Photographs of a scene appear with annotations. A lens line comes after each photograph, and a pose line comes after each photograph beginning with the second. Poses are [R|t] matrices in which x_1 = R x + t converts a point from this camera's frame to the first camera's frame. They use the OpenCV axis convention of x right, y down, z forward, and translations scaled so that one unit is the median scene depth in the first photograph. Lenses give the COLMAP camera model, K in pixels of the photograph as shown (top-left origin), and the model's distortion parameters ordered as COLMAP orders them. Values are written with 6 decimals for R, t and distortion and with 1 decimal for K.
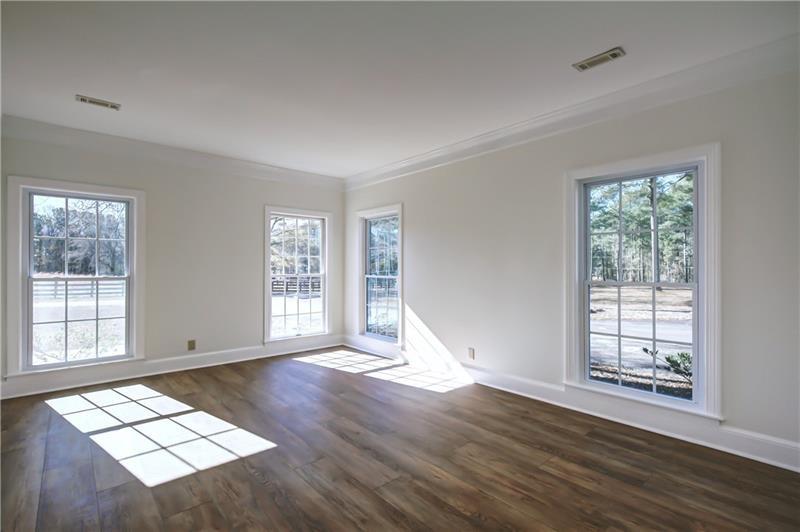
lens RADIAL K [[376.1, 0, 404.4], [0, 376.1, 268.1], [0, 0, 1]] dist [-0.002582, 0.000128]
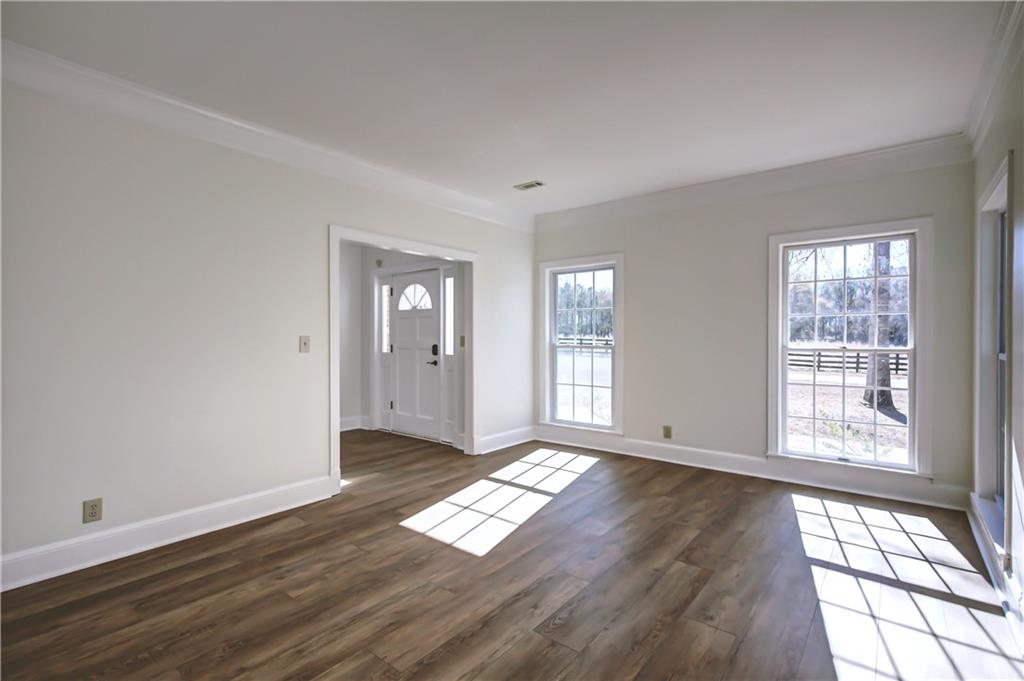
lens RADIAL K [[470.4, 0, 512.0], [0, 470.4, 340.5], [0, 0, 1]] dist [0.003233, 0.000135]
pose [[0.160469, 0.004801, -0.987029, 0.526758], [0.002256, 0.999984, 0.005231, 0.003513], [0.987038, -0.003066, 0.160455, 0.713804]]
